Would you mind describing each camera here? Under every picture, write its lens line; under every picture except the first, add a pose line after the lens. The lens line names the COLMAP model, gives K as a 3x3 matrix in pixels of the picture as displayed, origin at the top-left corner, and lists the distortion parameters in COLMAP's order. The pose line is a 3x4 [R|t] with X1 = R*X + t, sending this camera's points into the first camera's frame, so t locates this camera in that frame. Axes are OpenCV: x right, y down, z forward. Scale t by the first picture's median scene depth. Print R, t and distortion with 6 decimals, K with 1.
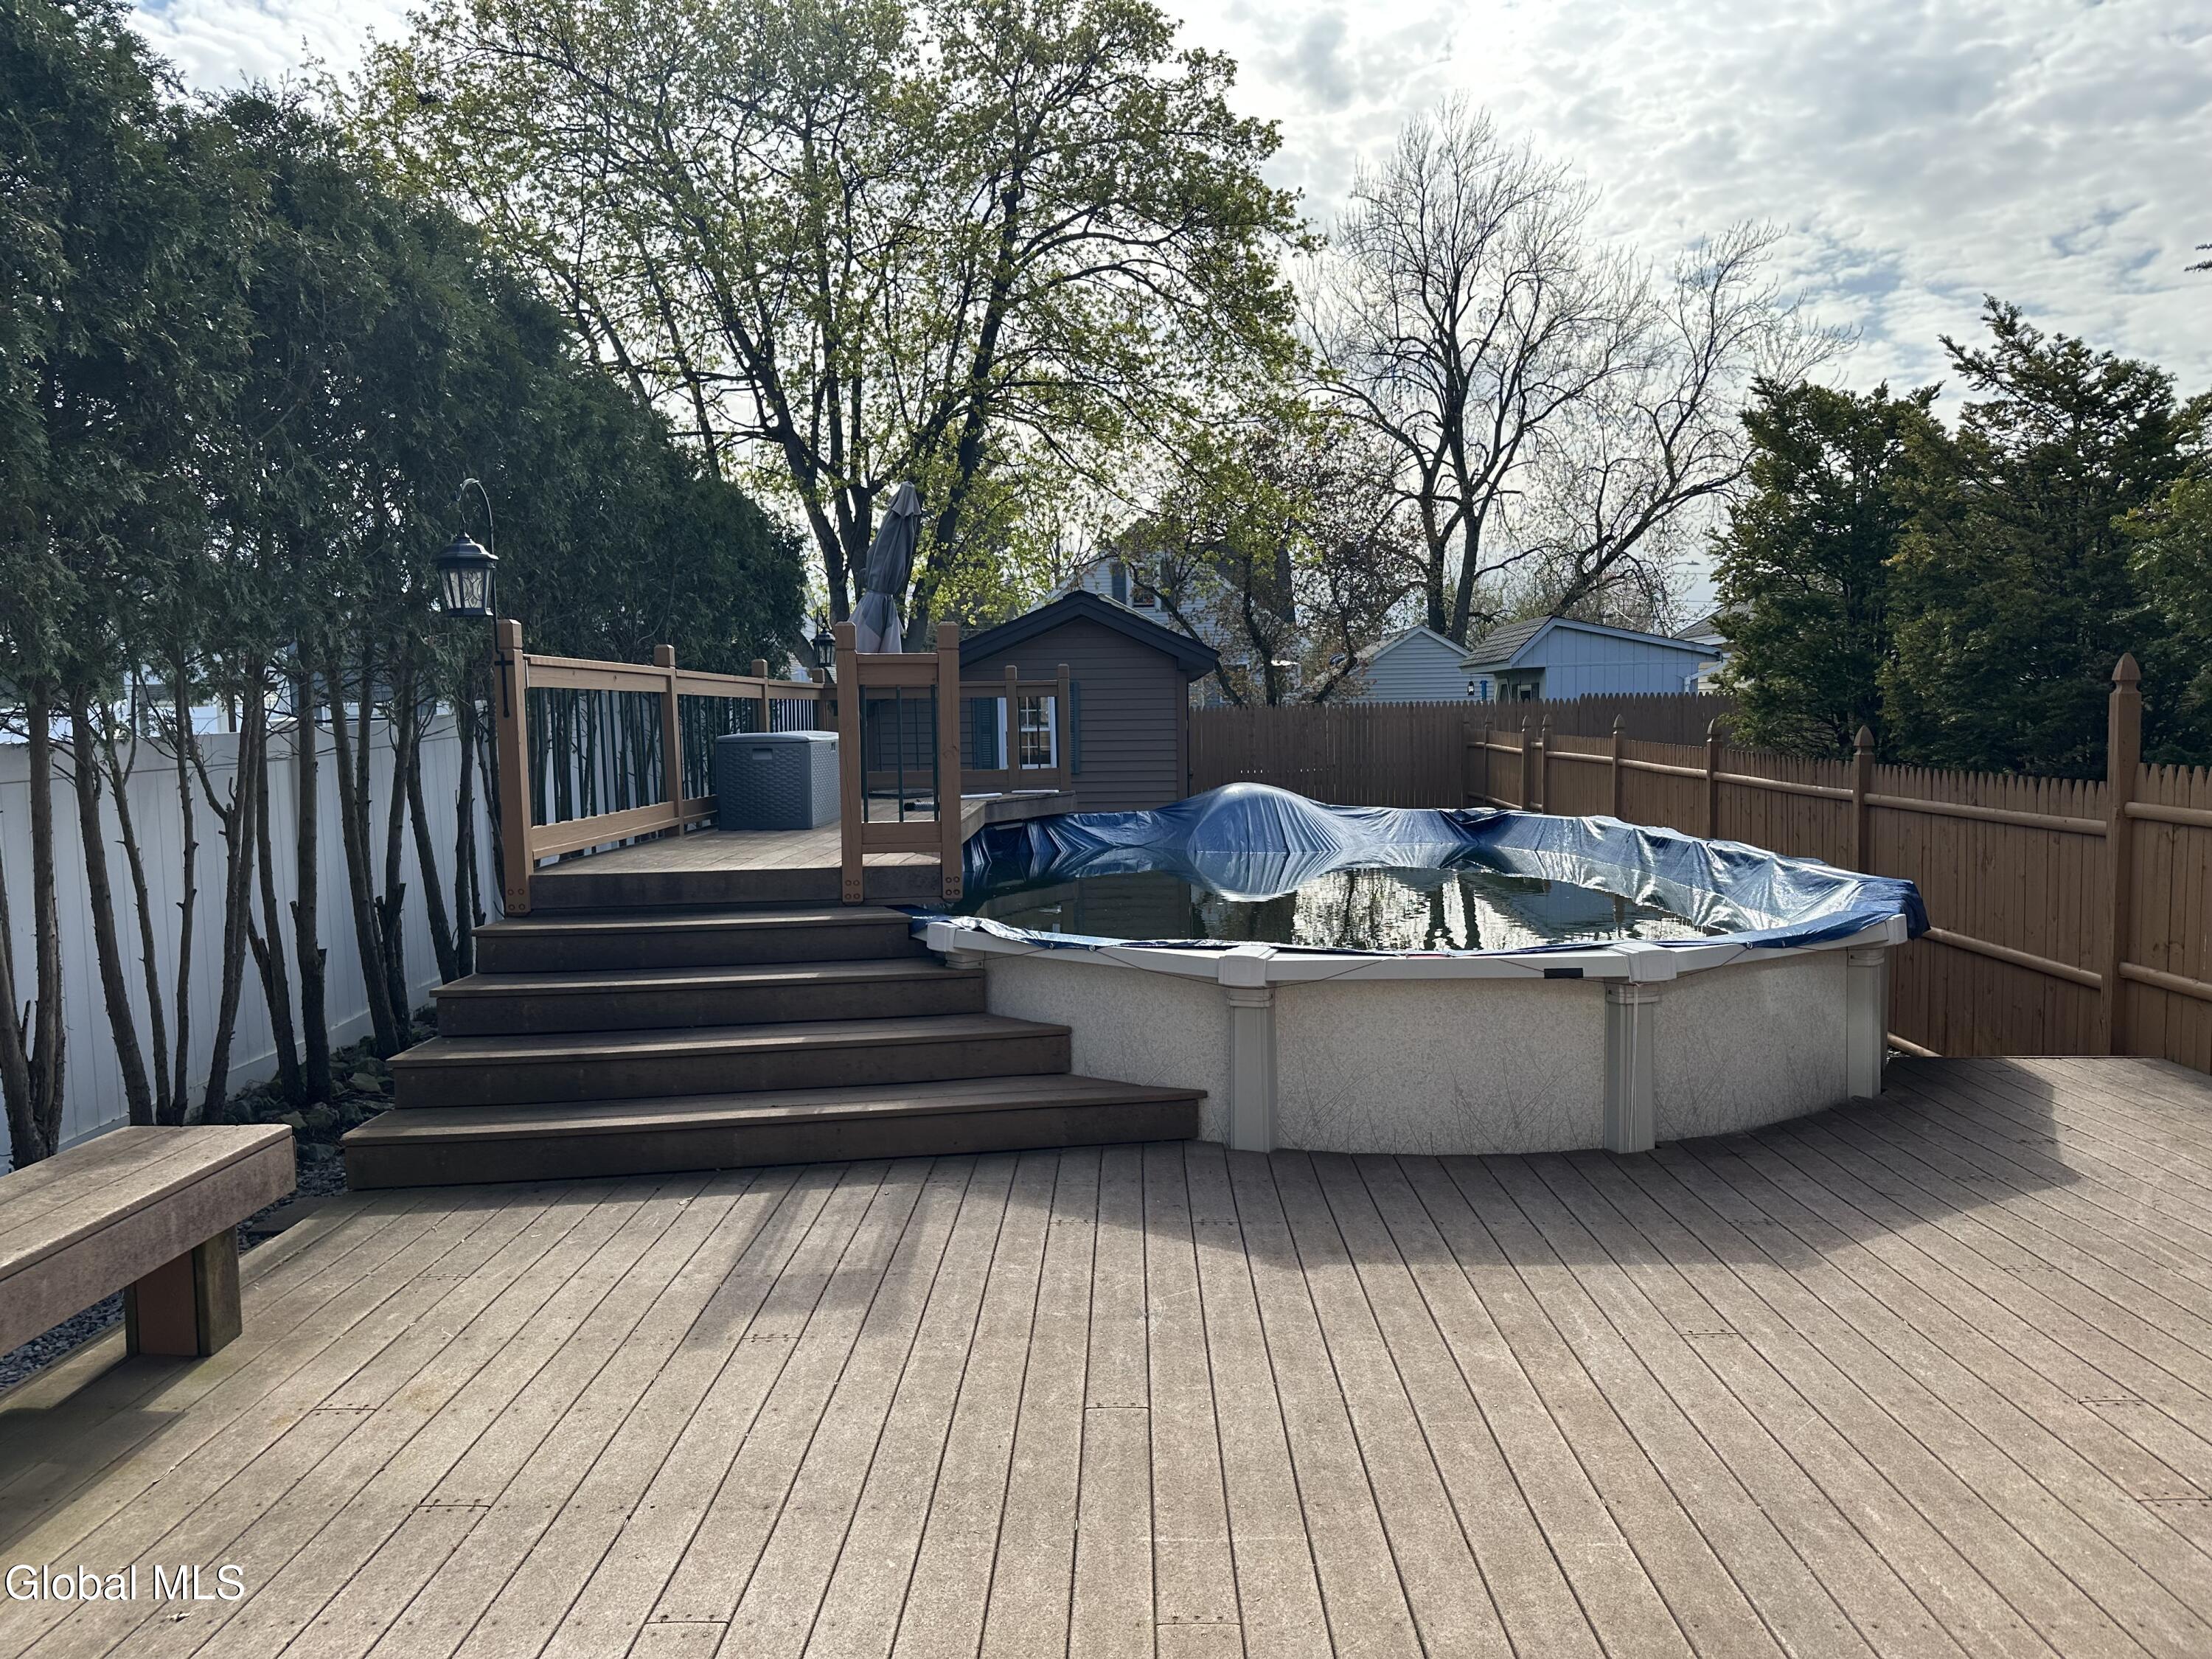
lens RADIAL K [[1549.4, 0, 1106.5], [0, 1549.4, 822.4], [0, 0, 1]] dist [0.037857, -0.046399]
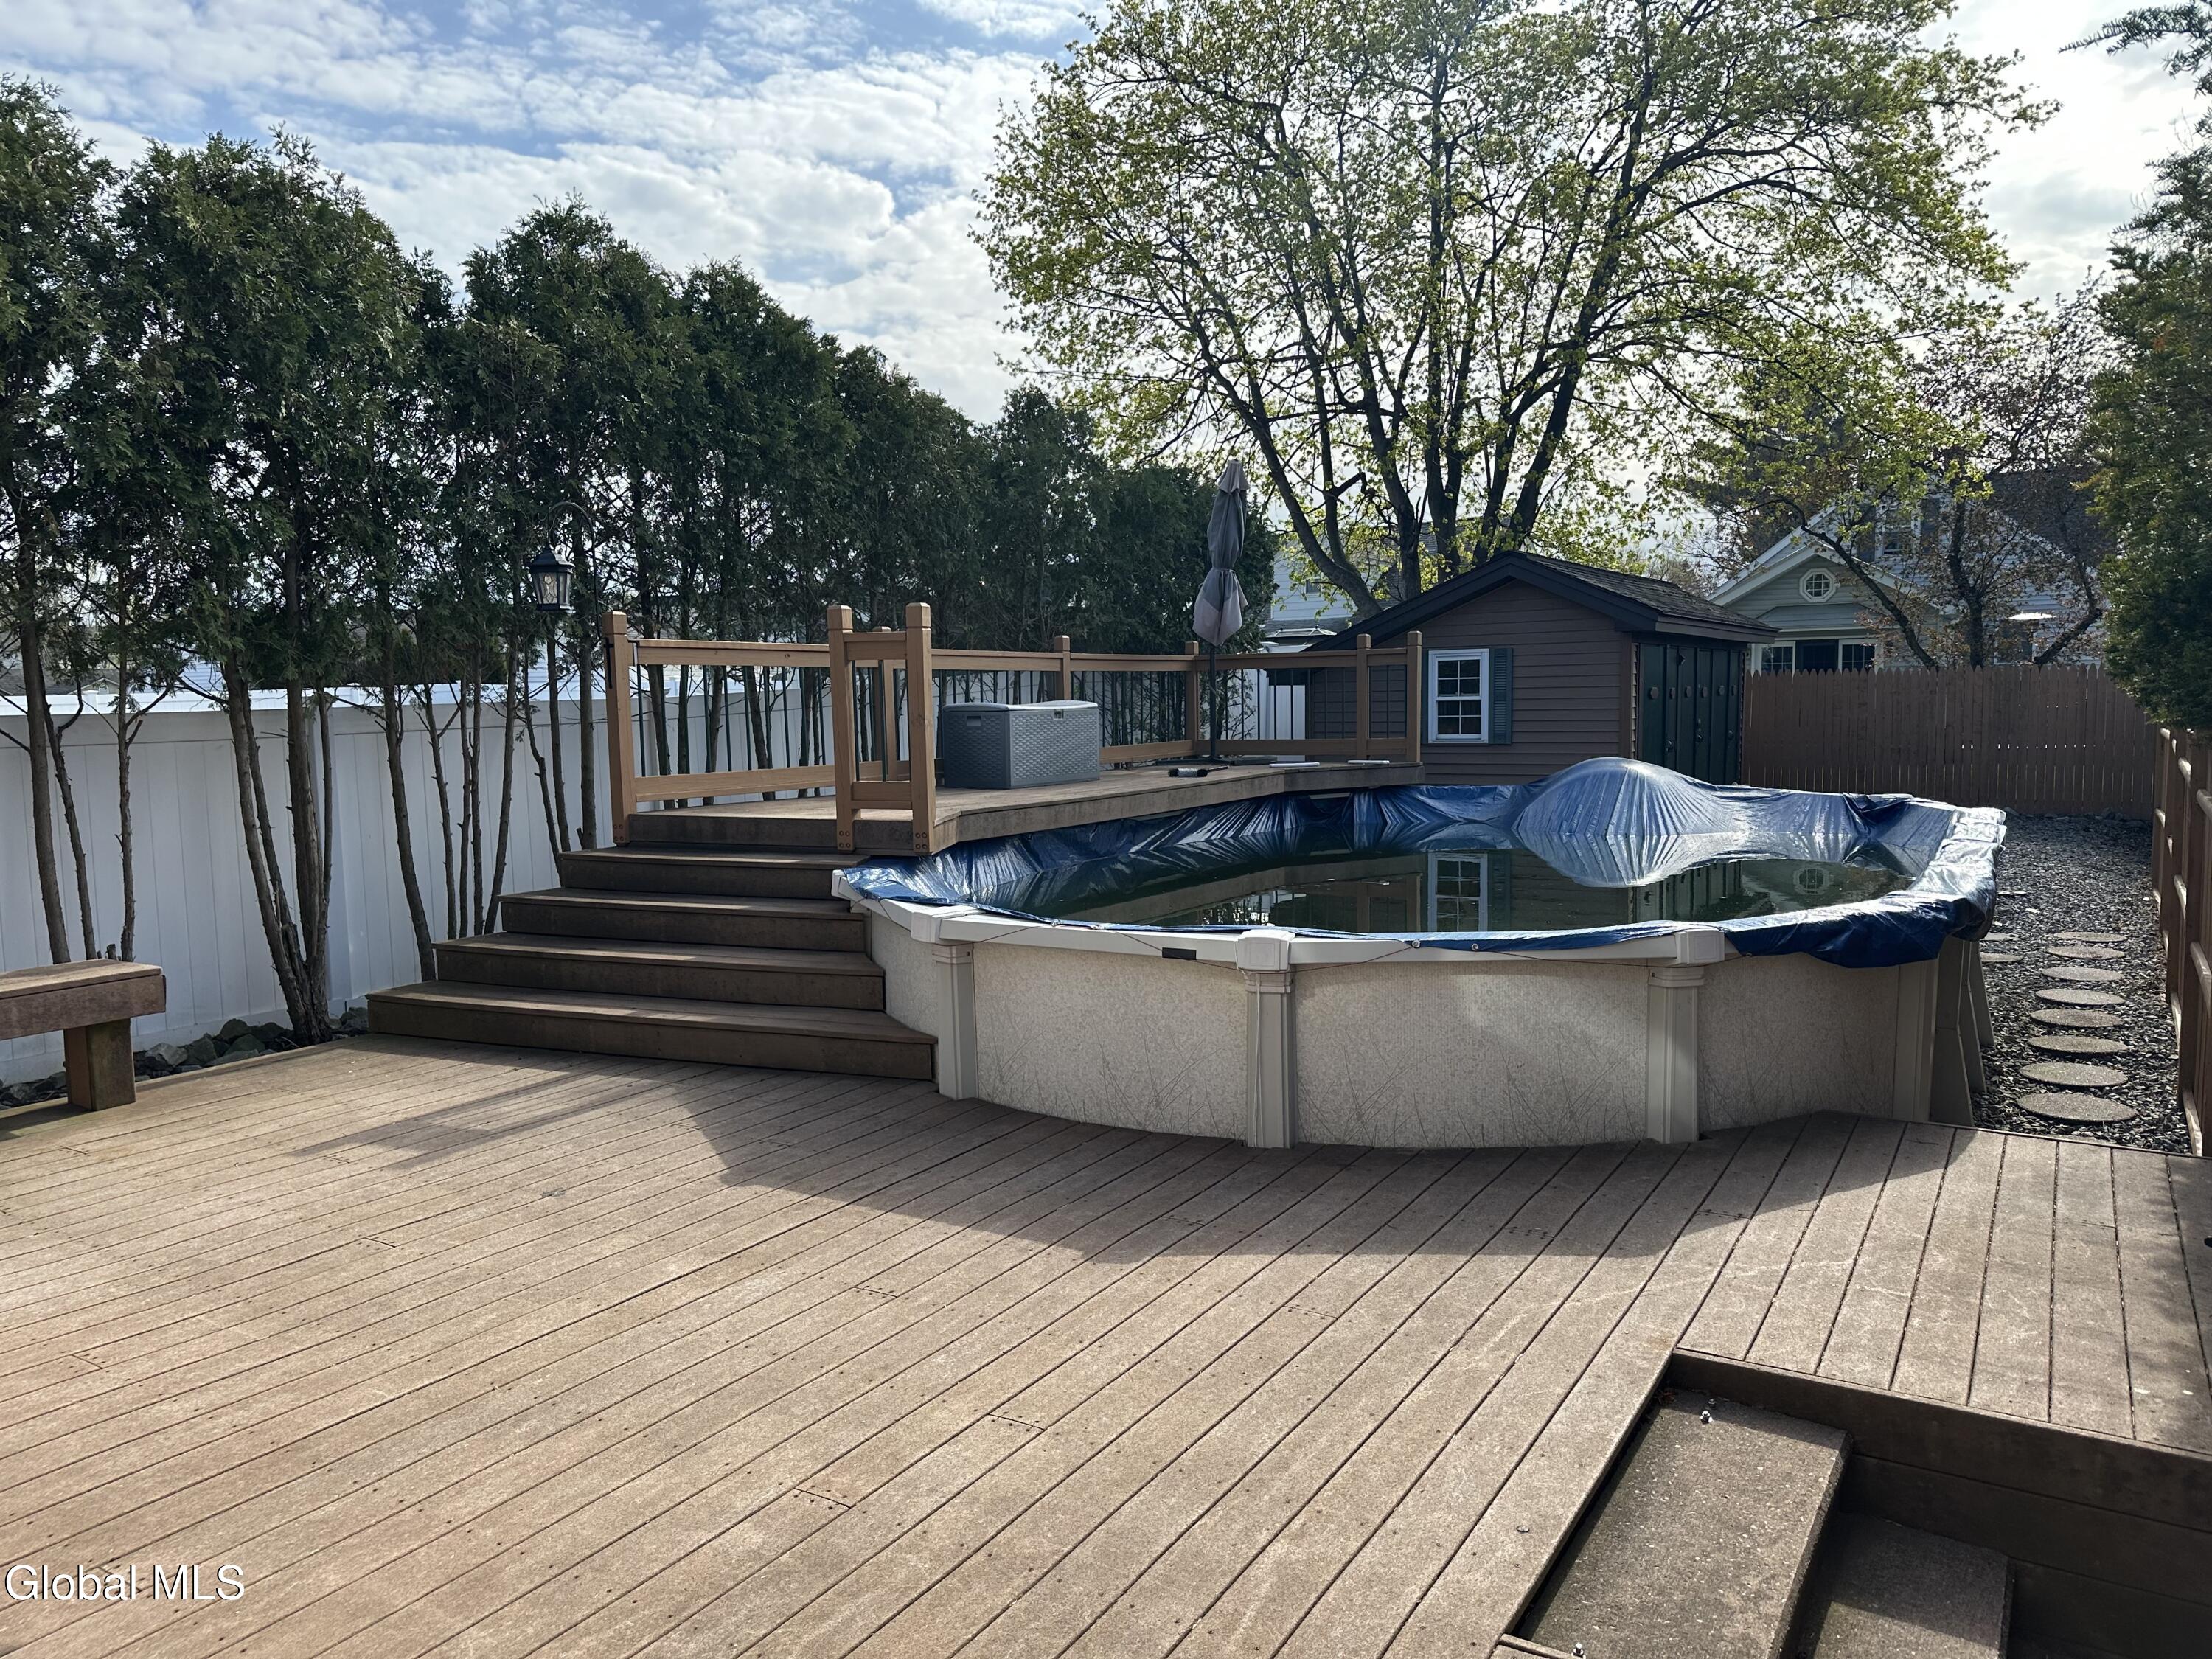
lens RADIAL K [[1549.4, 0, 1124.3], [0, 1549.4, 831.4], [0, 0, 1]] dist [0.037857, -0.046399]
pose [[0.859009, 0.045793, -0.509908, 0.806562], [-0.032248, 0.998854, 0.035377, -0.013437], [0.510944, -0.013946, 0.859501, 0.160480]]
